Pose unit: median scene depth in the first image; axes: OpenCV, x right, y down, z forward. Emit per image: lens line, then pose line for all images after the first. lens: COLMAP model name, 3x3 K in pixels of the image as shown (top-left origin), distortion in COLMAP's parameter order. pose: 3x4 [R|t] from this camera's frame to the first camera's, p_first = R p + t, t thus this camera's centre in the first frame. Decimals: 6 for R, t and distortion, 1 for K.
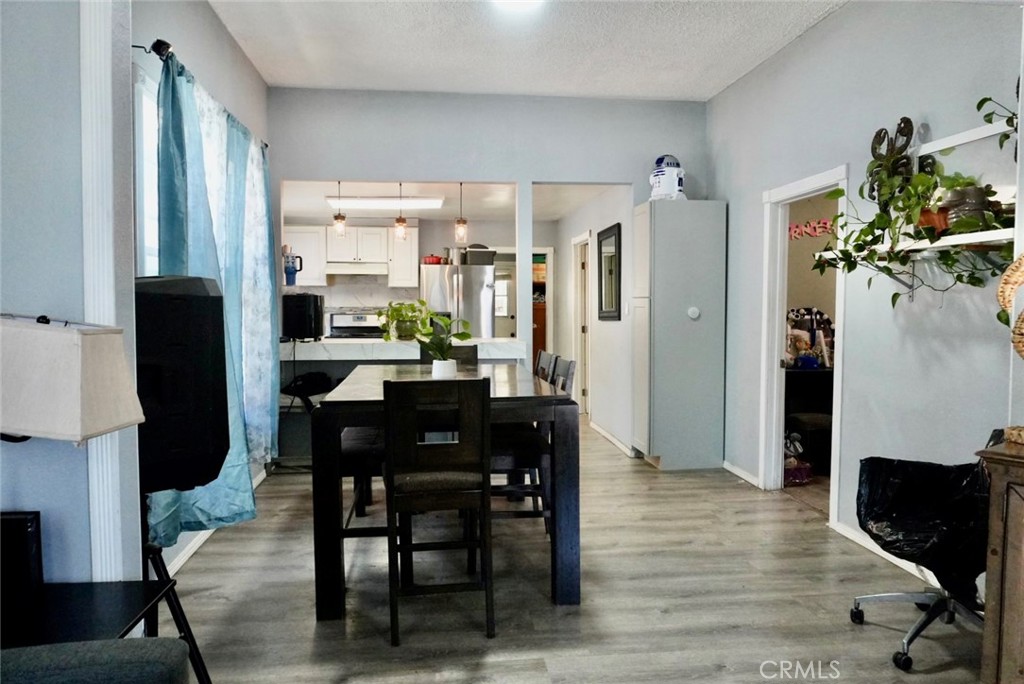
lens RADIAL K [[692.4, 0, 512.0], [0, 692.4, 342.0], [0, 0, 1]] dist [-0.020453, 0.001545]
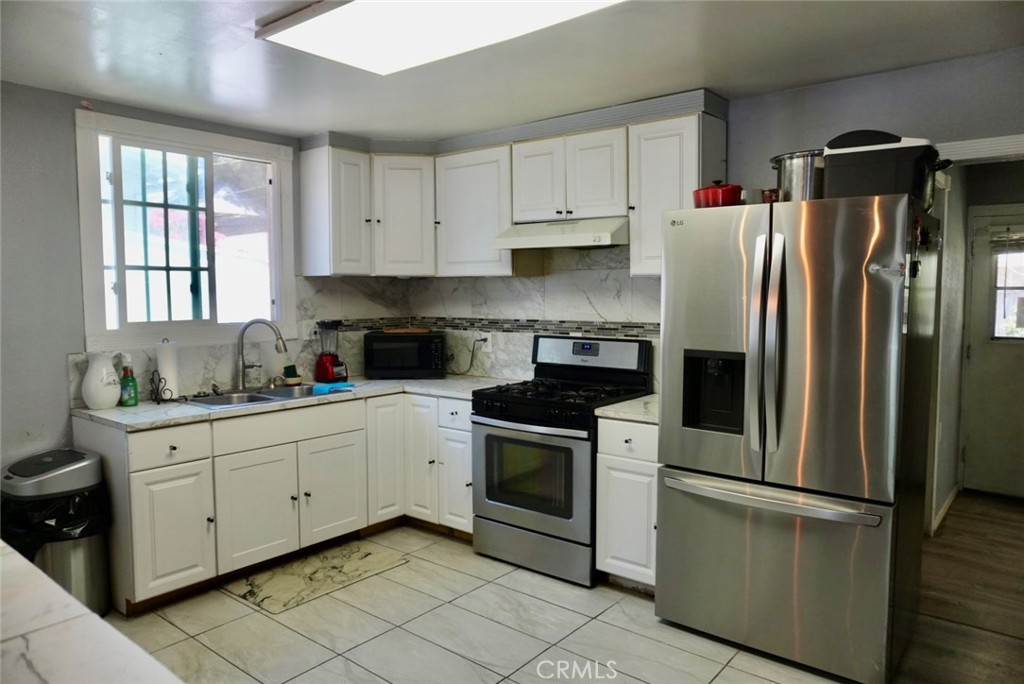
lens RADIAL K [[692.4, 0, 512.0], [0, 692.4, 342.0], [0, 0, 1]] dist [-0.020453, 0.001545]
pose [[0.694758, 0.053446, -0.717255, 0.064708], [-0.037893, 0.998570, 0.037704, -0.053763], [0.718245, 0.000984, 0.695790, 0.670705]]
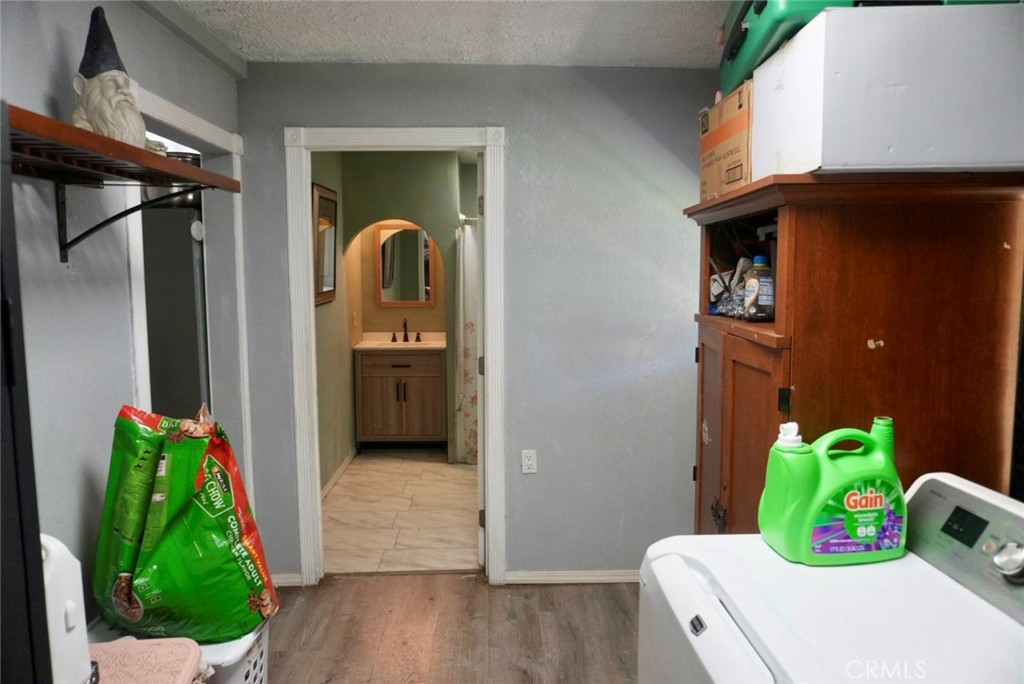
lens RADIAL K [[692.4, 0, 512.0], [0, 692.4, 342.0], [0, 0, 1]] dist [-0.020453, 0.001545]
pose [[-0.088173, 0.101154, -0.990956, 0.217970], [-0.045198, 0.993400, 0.105425, -0.075344], [0.995079, 0.054084, -0.083019, 1.046838]]
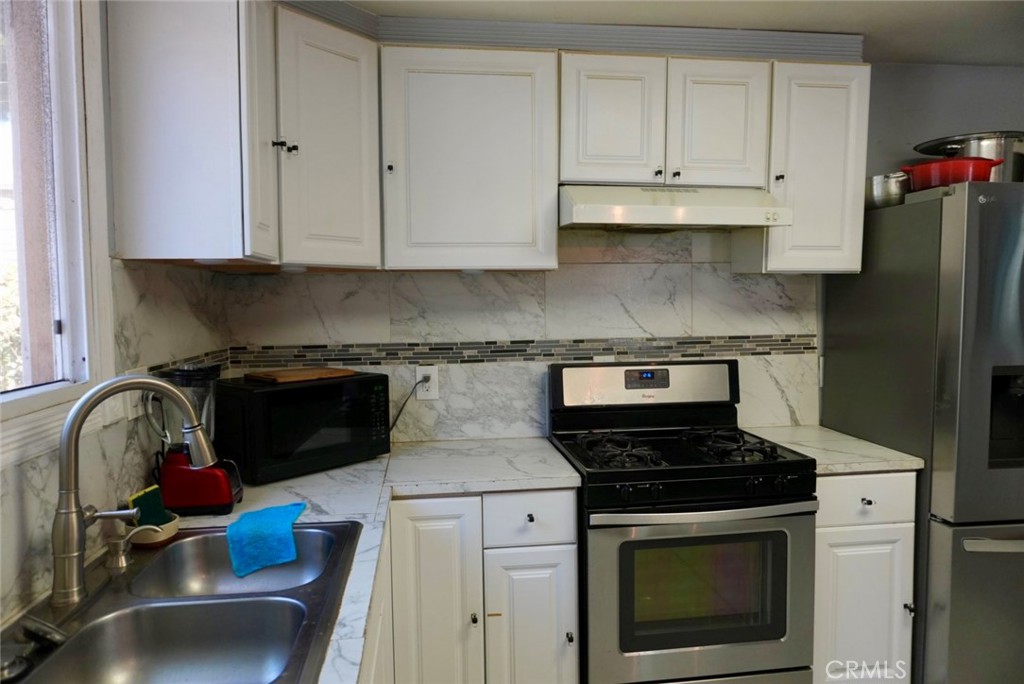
lens RADIAL K [[692.4, 0, 512.0], [0, 692.4, 342.0], [0, 0, 1]] dist [-0.020453, 0.001545]
pose [[0.999914, -0.008710, 0.009776, -0.286727], [0.008613, 0.999913, 0.009979, -0.054044], [-0.009862, -0.009894, 0.999902, 0.711574]]
